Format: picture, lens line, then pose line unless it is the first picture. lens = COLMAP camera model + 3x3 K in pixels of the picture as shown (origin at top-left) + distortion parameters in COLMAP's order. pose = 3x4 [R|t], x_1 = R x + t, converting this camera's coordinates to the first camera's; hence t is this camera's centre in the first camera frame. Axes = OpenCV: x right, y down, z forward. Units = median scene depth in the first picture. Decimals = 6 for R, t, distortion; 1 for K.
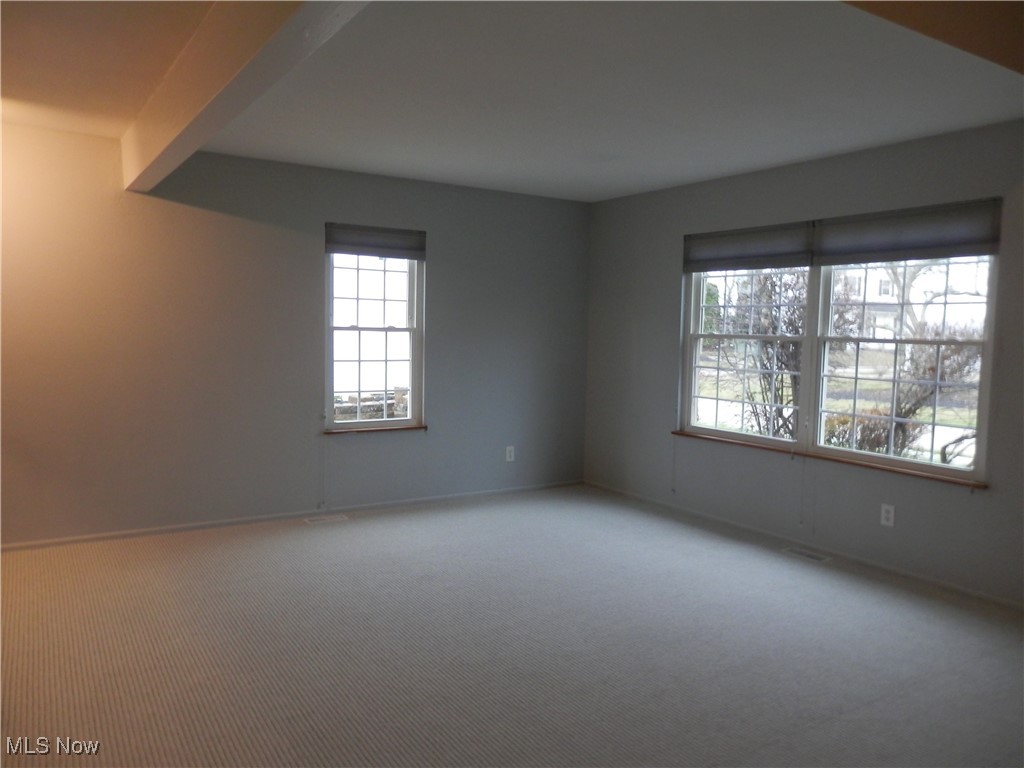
lens RADIAL K [[774.8, 0, 512.0], [0, 774.8, 384.0], [0, 0, 1]] dist [-0.000904, 0.000700]
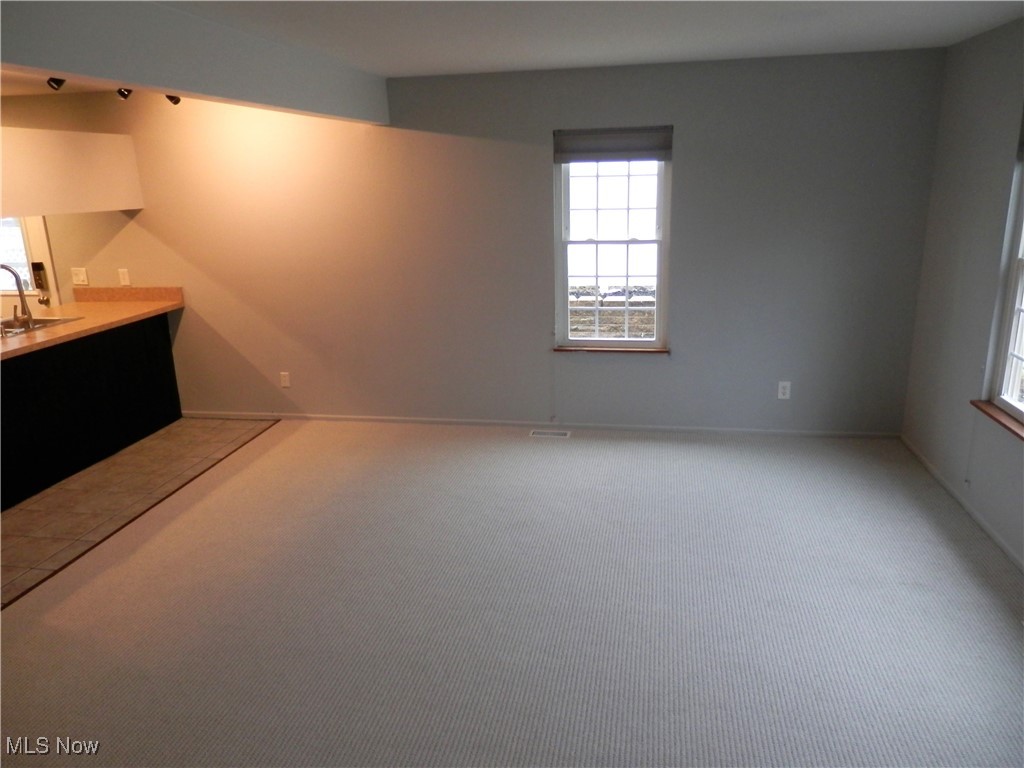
lens RADIAL K [[773.2, 0, 512.0], [0, 773.2, 384.0], [0, 0, 1]] dist [0.011155, -0.013327]
pose [[0.725722, 0.144713, -0.672596, 0.379685], [-0.007543, 0.979243, 0.202551, -0.091066], [0.687947, -0.141922, 0.711749, 0.234847]]
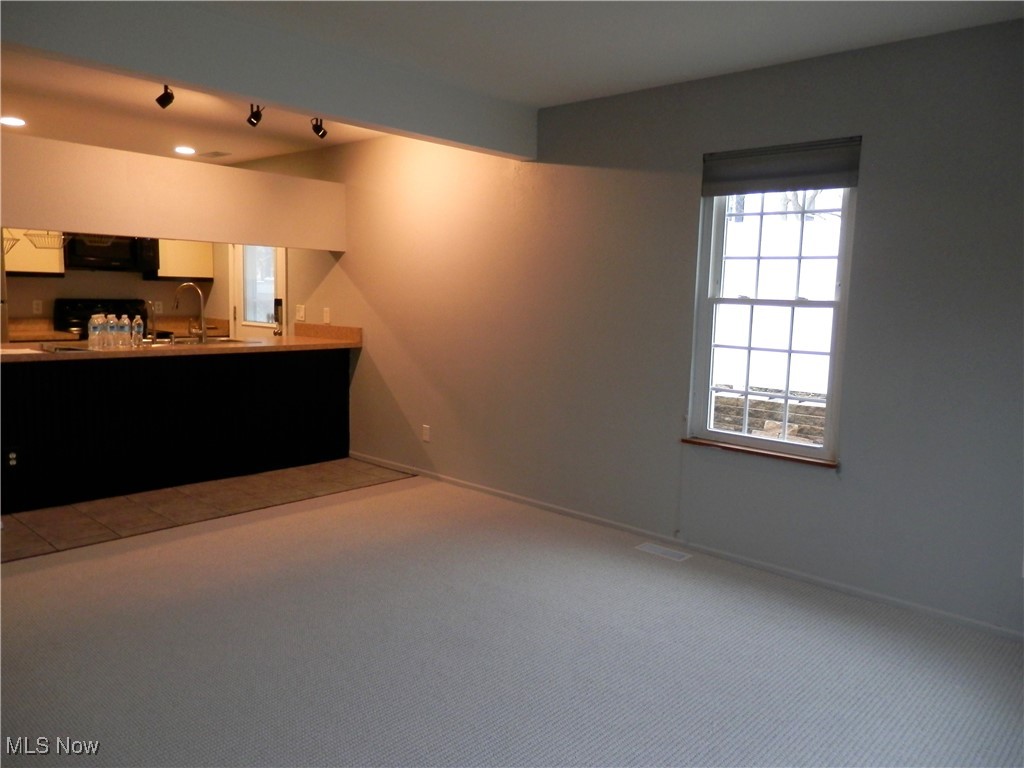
lens RADIAL K [[773.2, 0, 512.0], [0, 773.2, 384.0], [0, 0, 1]] dist [0.011155, -0.013327]
pose [[0.244084, 0.103287, -0.964238, 0.414332], [-0.090974, 0.992366, 0.083271, -0.036108], [0.965478, 0.067395, 0.251617, 0.619705]]
